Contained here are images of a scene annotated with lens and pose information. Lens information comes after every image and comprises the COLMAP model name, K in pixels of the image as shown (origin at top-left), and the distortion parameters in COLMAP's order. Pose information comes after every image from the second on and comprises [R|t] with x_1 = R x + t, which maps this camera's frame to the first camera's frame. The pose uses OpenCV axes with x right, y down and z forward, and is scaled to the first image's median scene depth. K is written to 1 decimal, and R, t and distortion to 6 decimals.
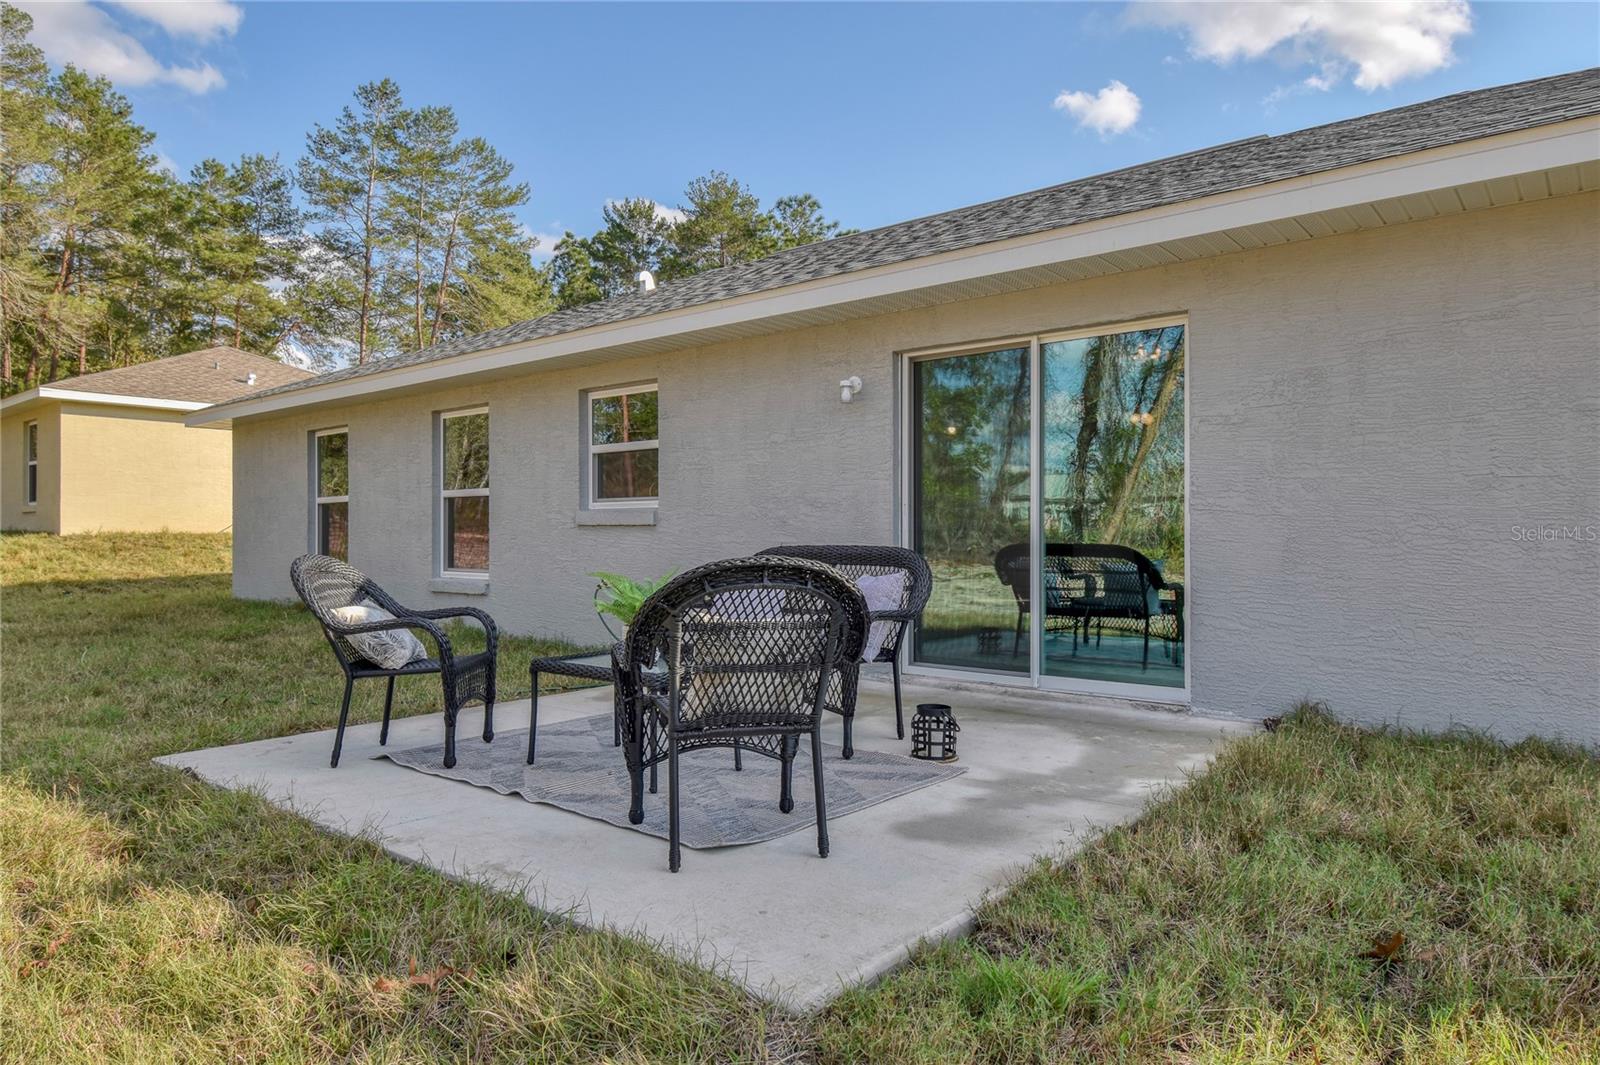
lens RADIAL K [[1005.9, 0, 797.9], [0, 1005.9, 530.1], [0, 0, 1]] dist [-0.001028, -0.001029]
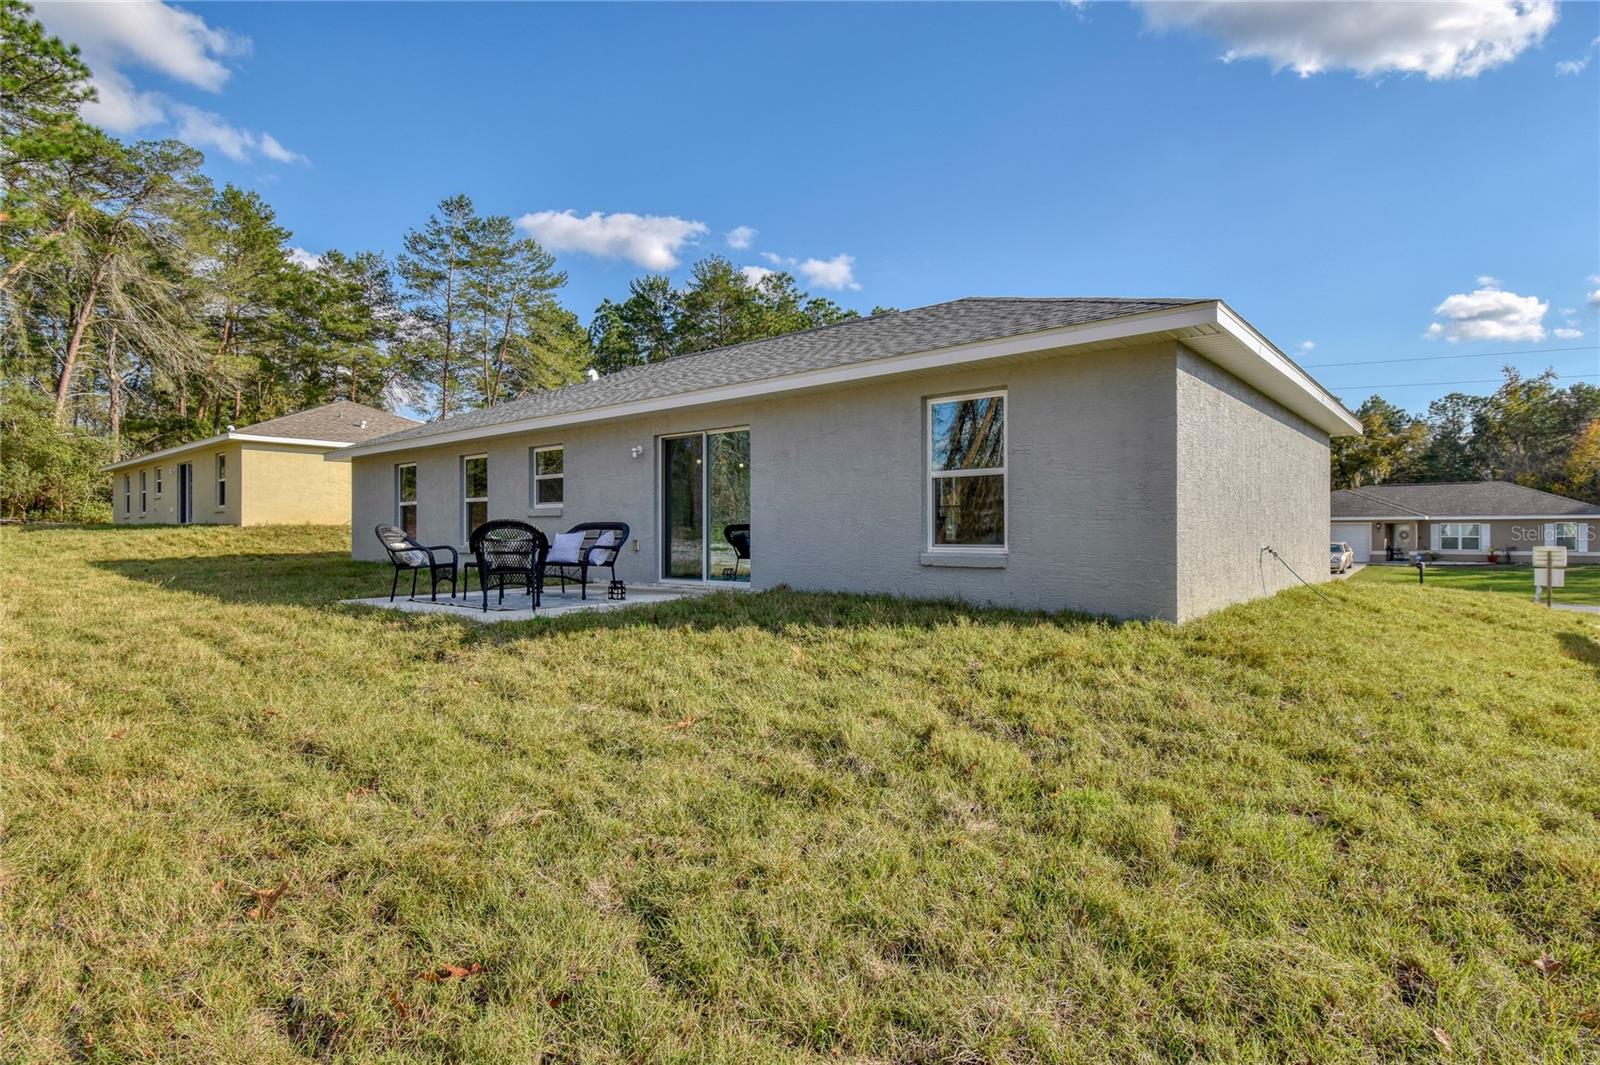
lens RADIAL K [[817.7, 0, 802.1], [0, 817.7, 531.7], [0, 0, 1]] dist [0.003363, 0.000131]
pose [[0.999972, -0.000652, -0.007501, 0.059381], [0.000681, 0.999992, 0.003944, 0.003459], [0.007498, -0.003949, 0.999964, -0.107285]]
